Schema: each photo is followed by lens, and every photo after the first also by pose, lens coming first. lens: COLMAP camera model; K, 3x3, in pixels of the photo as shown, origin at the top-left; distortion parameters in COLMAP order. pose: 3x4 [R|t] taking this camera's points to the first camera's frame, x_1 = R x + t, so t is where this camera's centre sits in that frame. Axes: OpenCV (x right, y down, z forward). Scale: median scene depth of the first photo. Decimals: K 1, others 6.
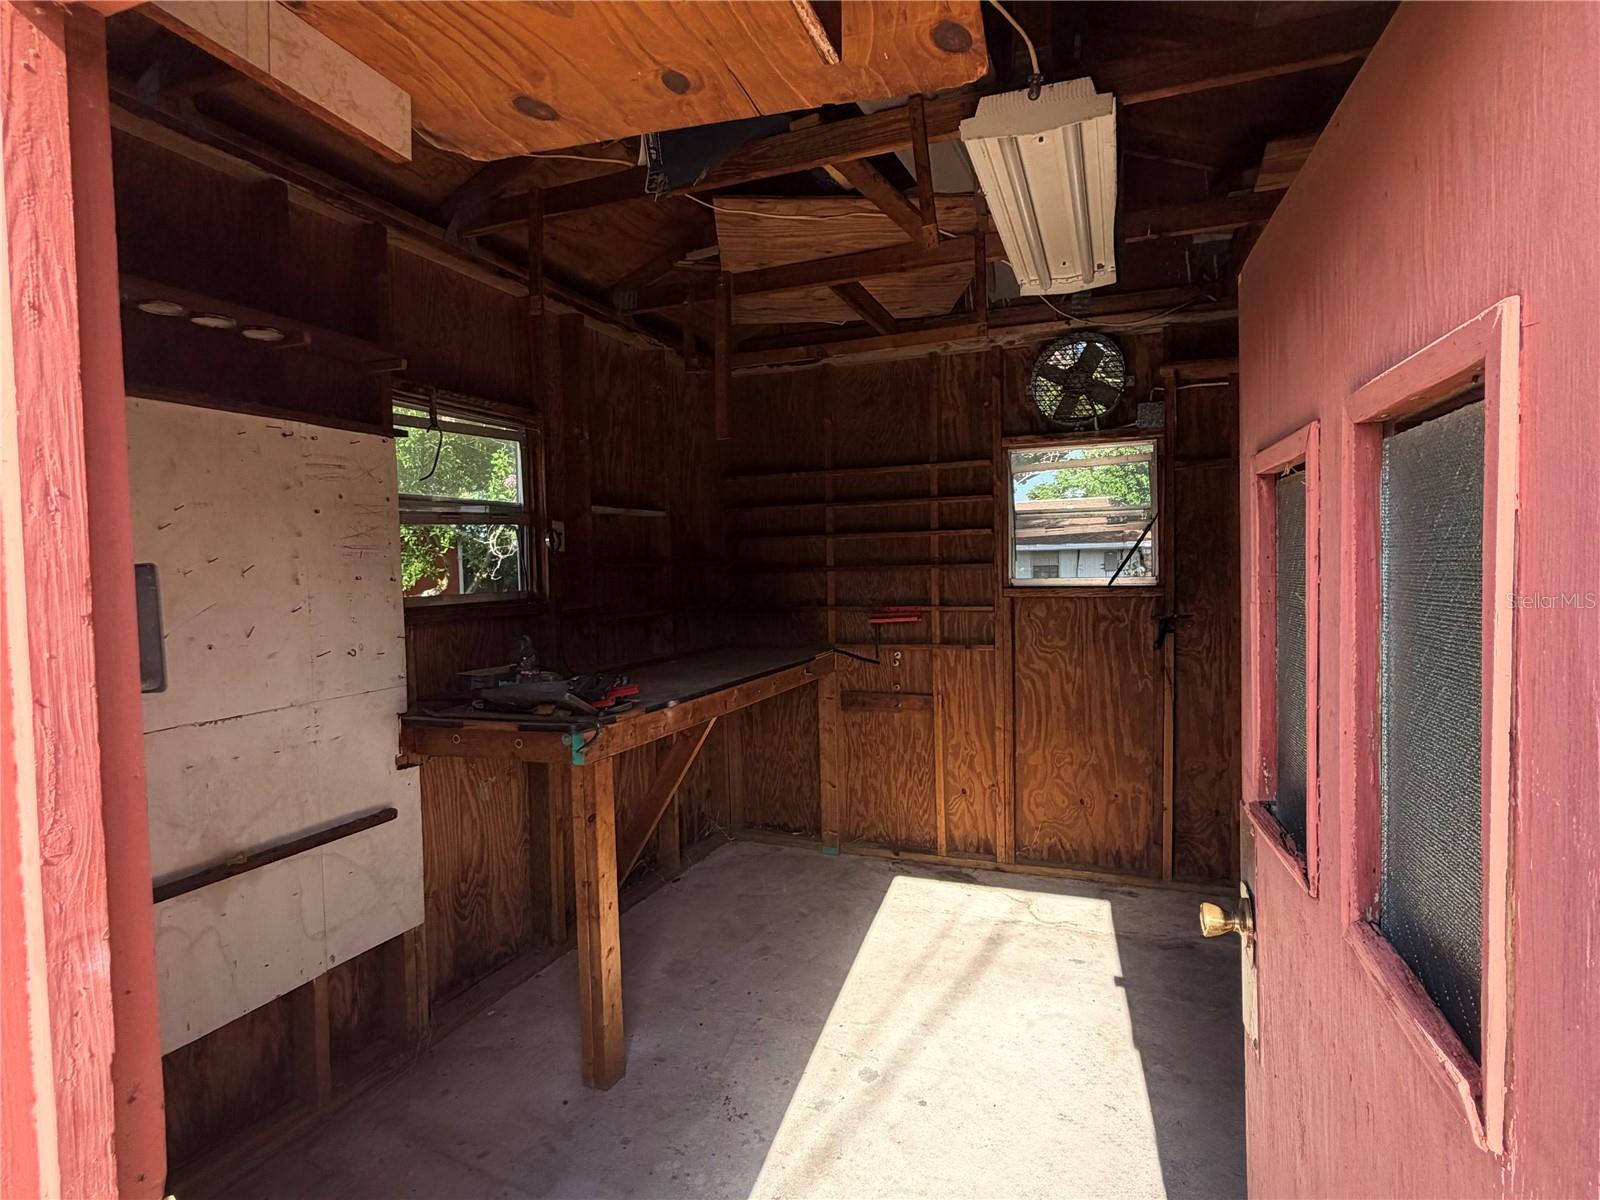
lens RADIAL K [[847.1, 0, 798.8], [0, 847.1, 592.1], [0, 0, 1]] dist [0.003708, 0.000461]
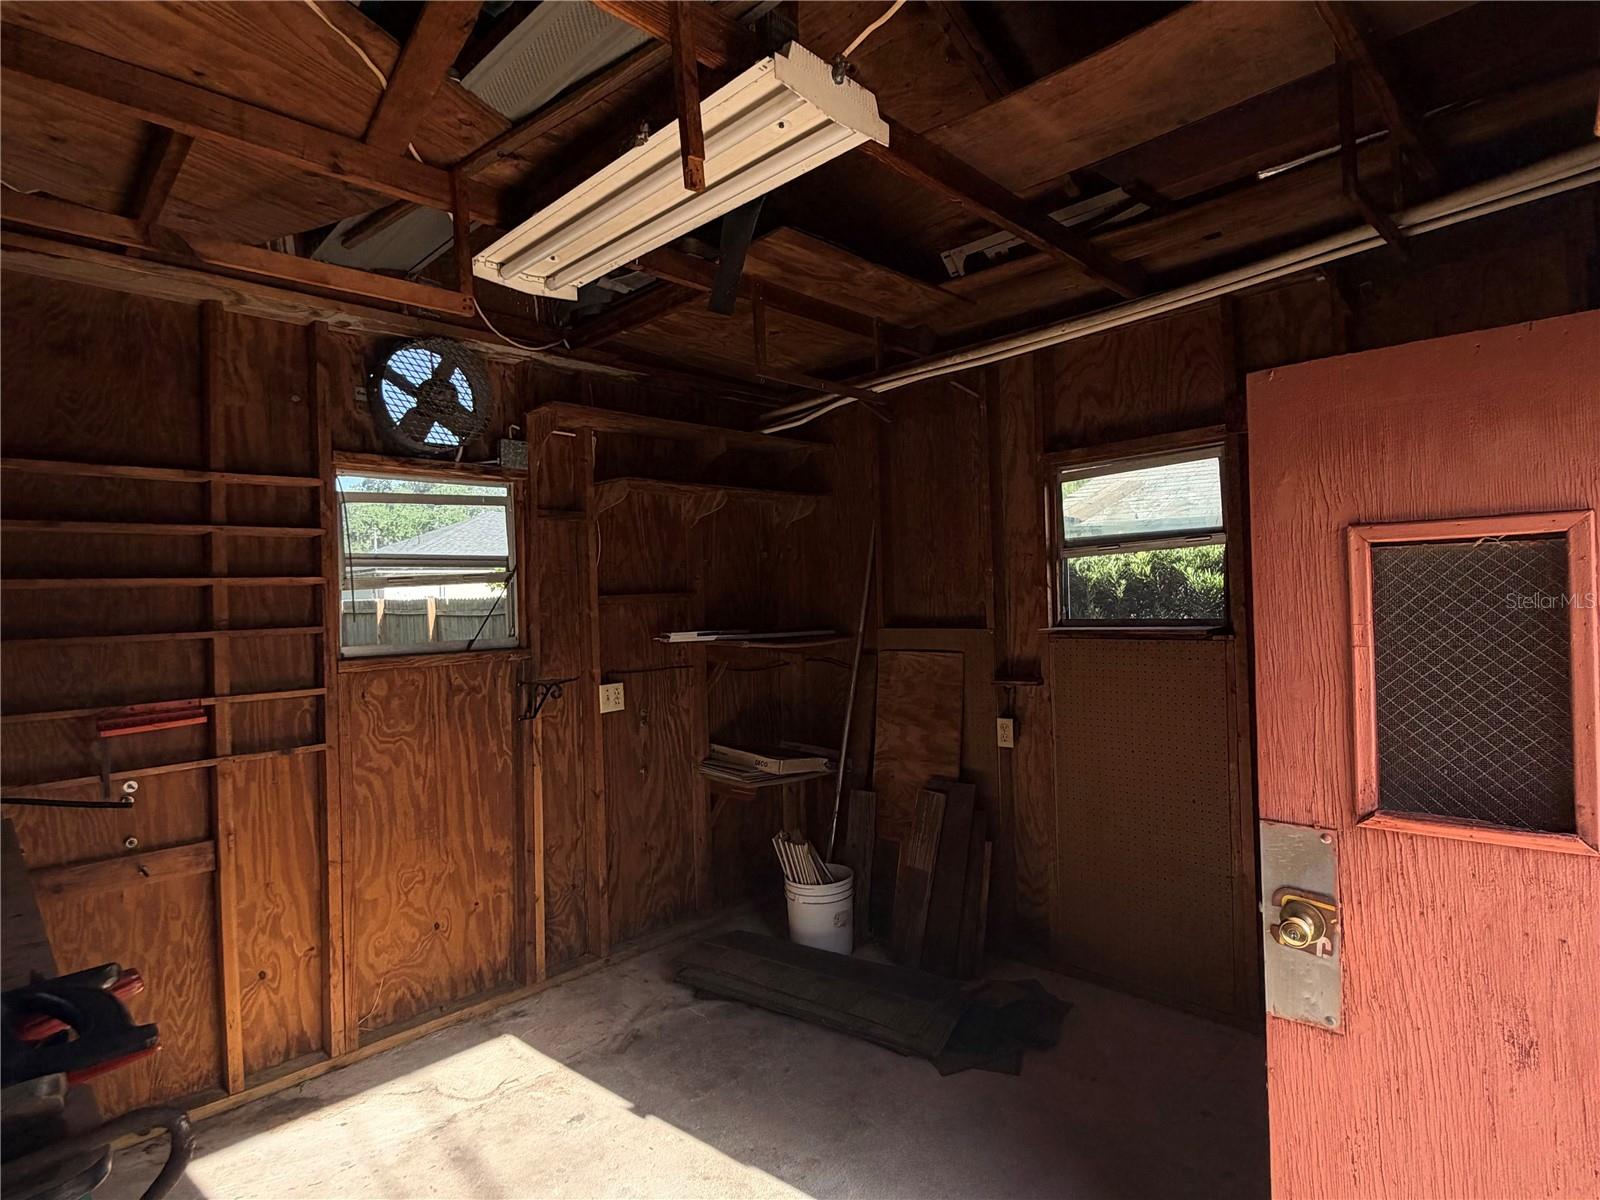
lens RADIAL K [[847.1, 0, 798.8], [0, 847.1, 592.1], [0, 0, 1]] dist [0.003708, 0.000461]
pose [[0.398886, 0.014961, 0.916878, -0.260247], [0.048758, 0.998106, -0.037498, -0.016769], [-0.915703, 0.059662, 0.397401, 0.361323]]
